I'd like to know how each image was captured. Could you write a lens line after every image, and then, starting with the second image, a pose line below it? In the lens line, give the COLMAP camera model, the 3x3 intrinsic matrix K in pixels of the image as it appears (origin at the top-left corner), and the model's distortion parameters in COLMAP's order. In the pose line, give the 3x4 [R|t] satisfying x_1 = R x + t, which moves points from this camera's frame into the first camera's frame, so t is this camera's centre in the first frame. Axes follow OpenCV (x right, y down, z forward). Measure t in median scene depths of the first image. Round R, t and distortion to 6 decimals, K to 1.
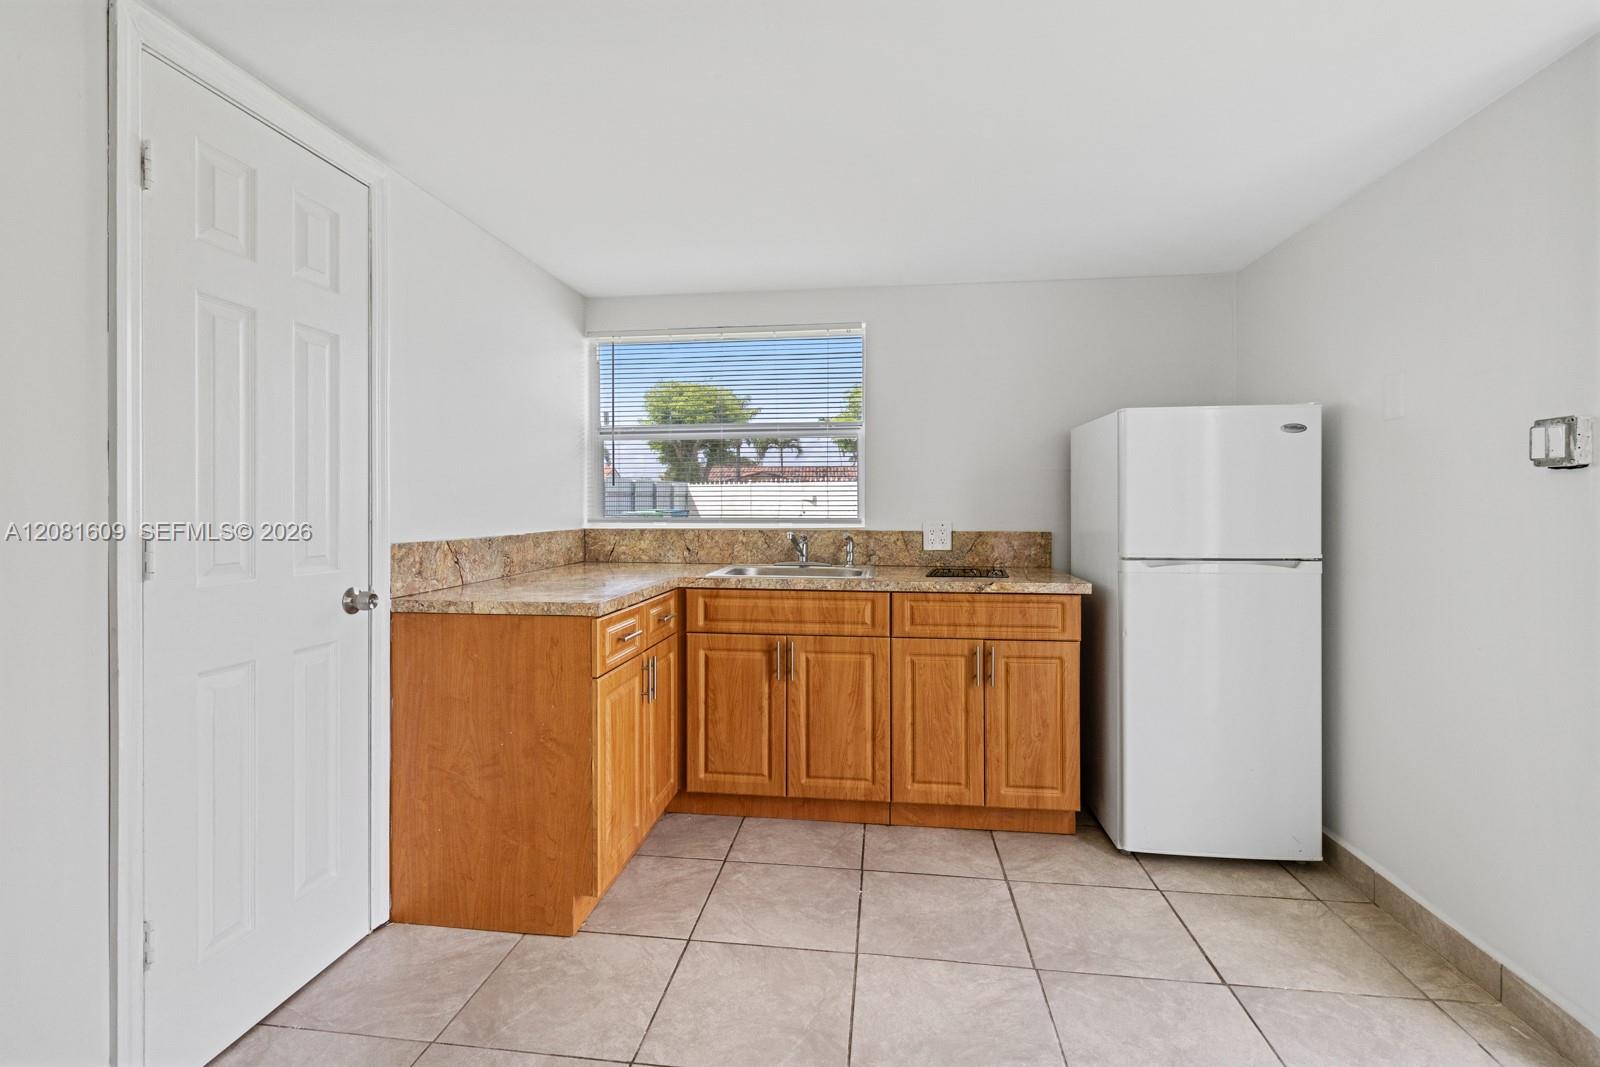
lens RADIAL K [[742.2, 0, 789.7], [0, 742.2, 508.9], [0, 0, 1]] dist [0.002254, -0.000537]
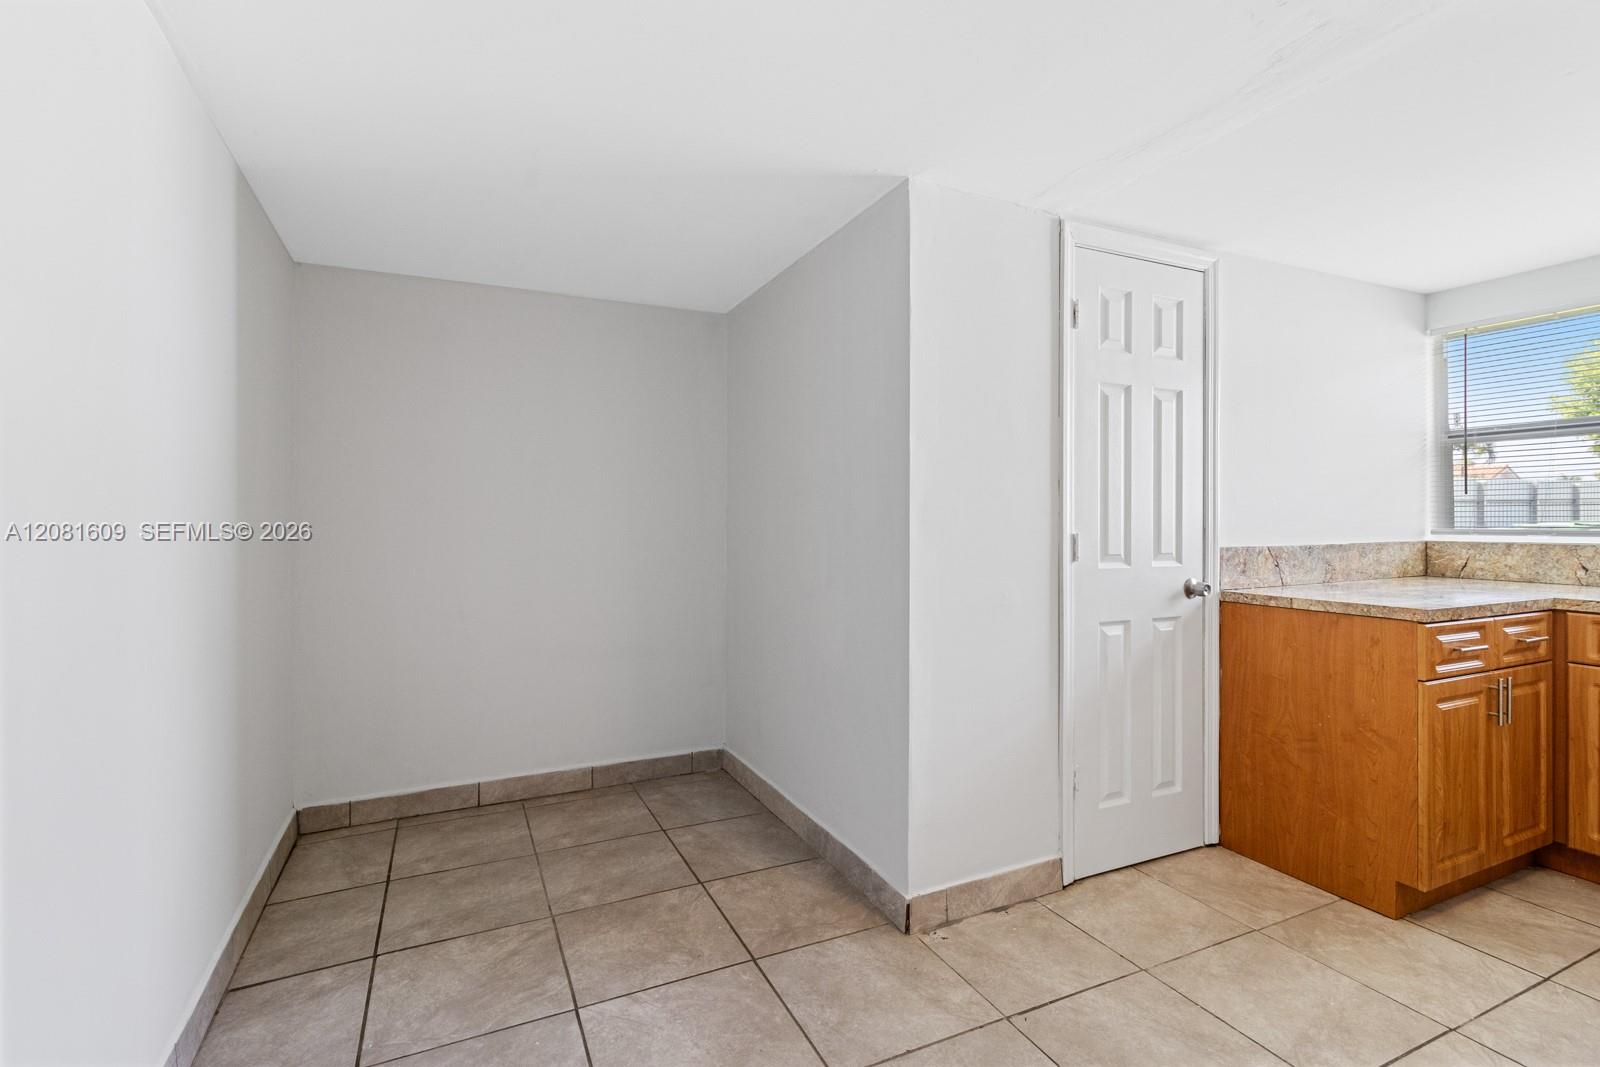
lens RADIAL K [[742.2, 0, 790.5], [0, 742.2, 522.6], [0, 0, 1]] dist [0.002254, -0.000537]
pose [[0.539276, 0.002722, -0.842125, 0.113977], [-0.000418, 0.999996, 0.002964, 0.001752], [0.842129, -0.001246, 0.539275, -0.255130]]
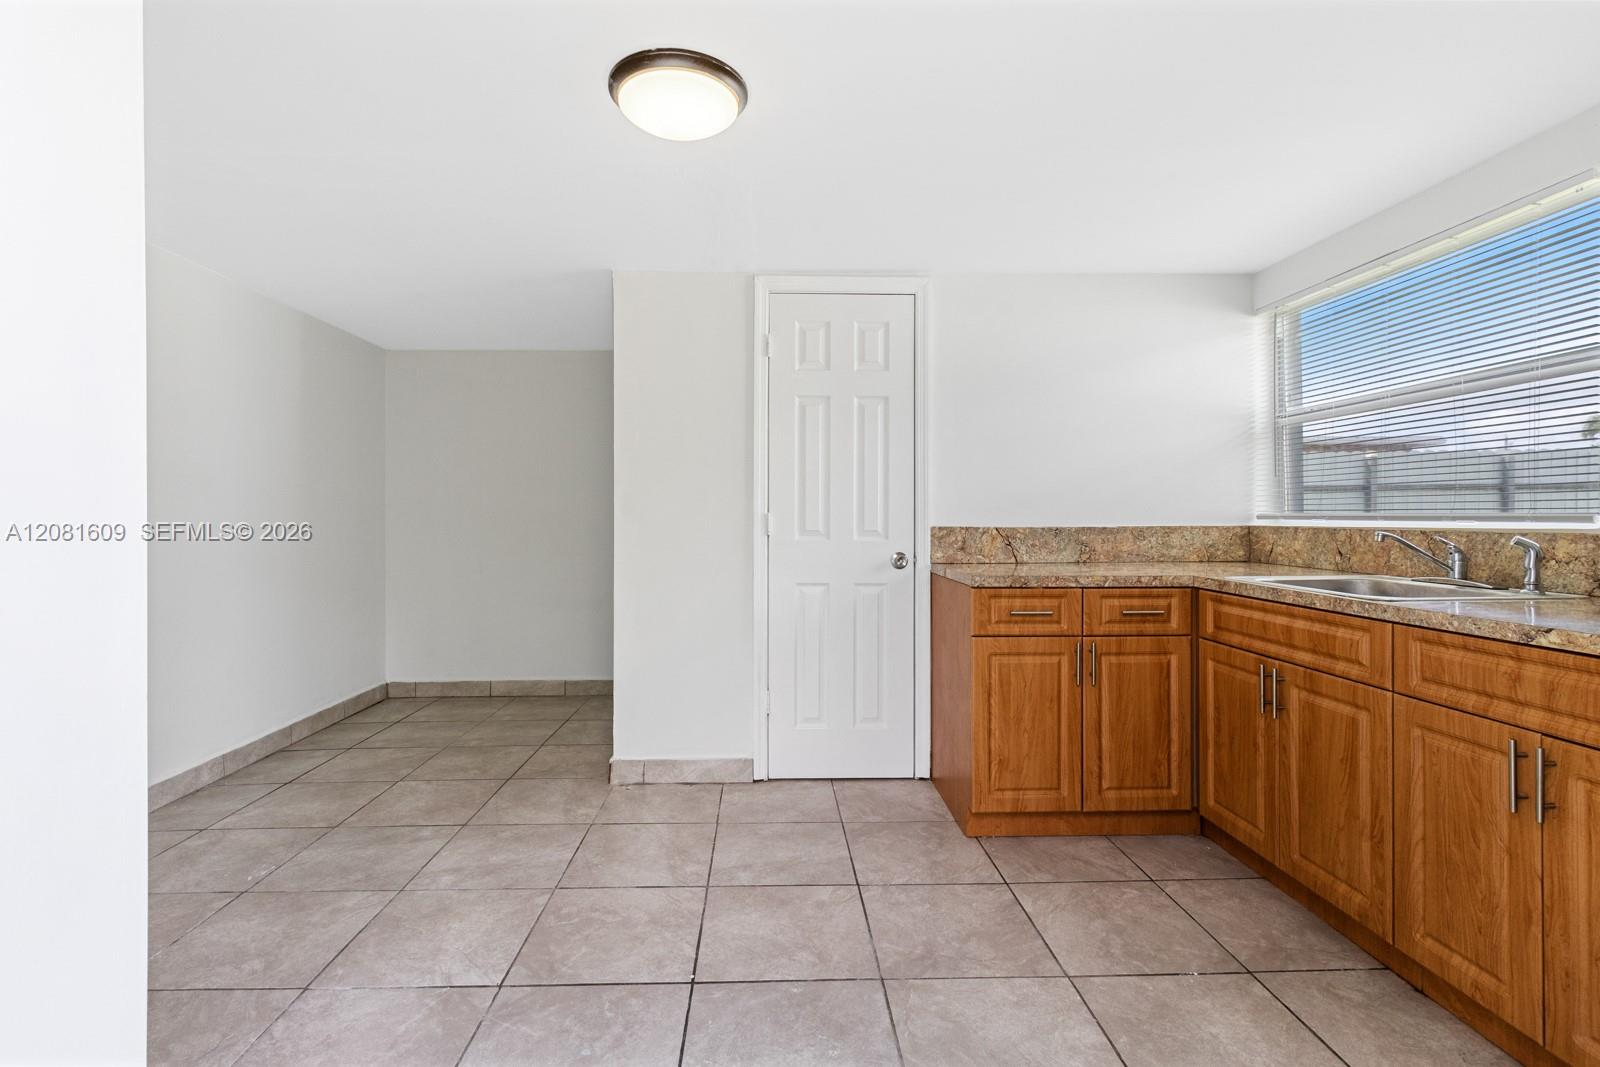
lens RADIAL K [[742.2, 0, 794.9], [0, 742.2, 520.5], [0, 0, 1]] dist [0.002254, -0.000537]
pose [[0.167239, 0.006745, -0.985893, 0.752928], [-0.003057, 0.999975, 0.006323, 0.022407], [0.985912, 0.001957, 0.167256, 0.410691]]
